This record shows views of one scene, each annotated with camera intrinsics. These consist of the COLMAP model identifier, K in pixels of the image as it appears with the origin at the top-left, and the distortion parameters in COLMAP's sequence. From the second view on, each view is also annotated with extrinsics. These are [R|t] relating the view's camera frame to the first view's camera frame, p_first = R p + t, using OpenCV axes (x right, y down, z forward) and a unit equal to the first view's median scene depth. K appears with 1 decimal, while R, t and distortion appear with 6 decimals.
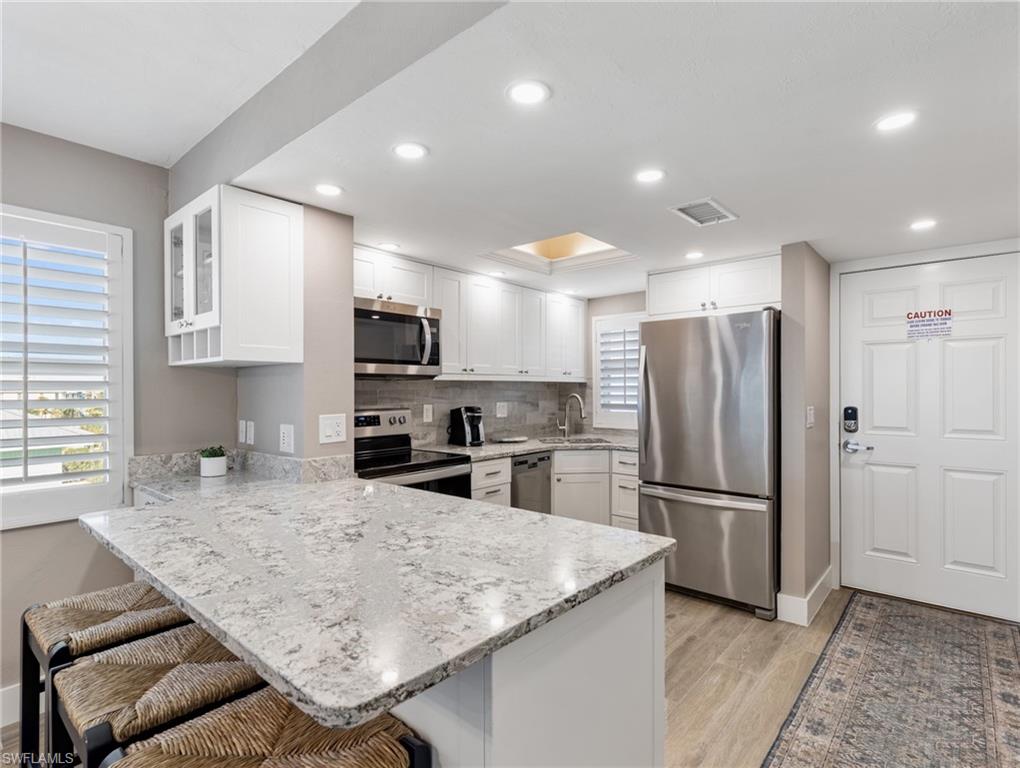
lens RADIAL K [[517.3, 0, 518.4], [0, 517.3, 389.8], [0, 0, 1]] dist [0.009722, -0.000782]
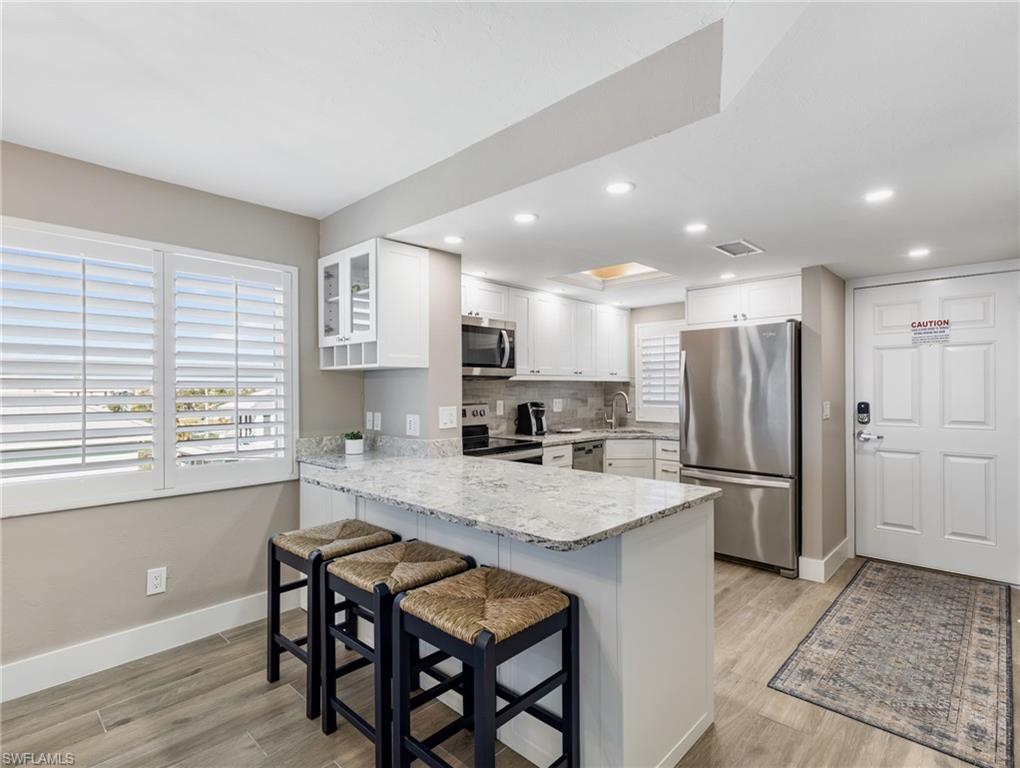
lens RADIAL K [[515.7, 0, 517.0], [0, 515.7, 386.0], [0, 0, 1]] dist [0.007920, -0.000212]
pose [[0.998798, -0.001483, -0.048986, -0.089784], [0.001247, 0.999987, -0.004850, 0.001011], [0.048992, 0.004783, 0.998788, -0.218715]]
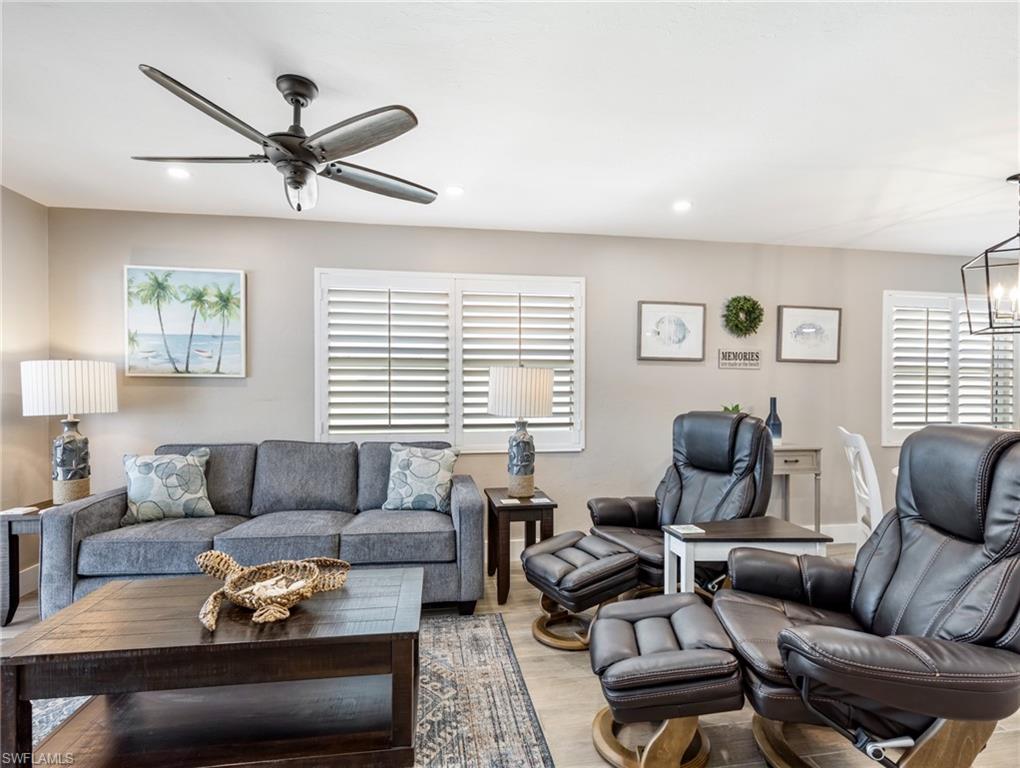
lens RADIAL K [[522.3, 0, 510.8], [0, 522.3, 397.2], [0, 0, 1]] dist [0.004176, 0.000343]
pose [[0.764892, 0.009890, -0.644083, -0.703736], [-0.004481, 0.999940, 0.010032, 0.035846], [0.644143, -0.004787, 0.764890, -1.266618]]
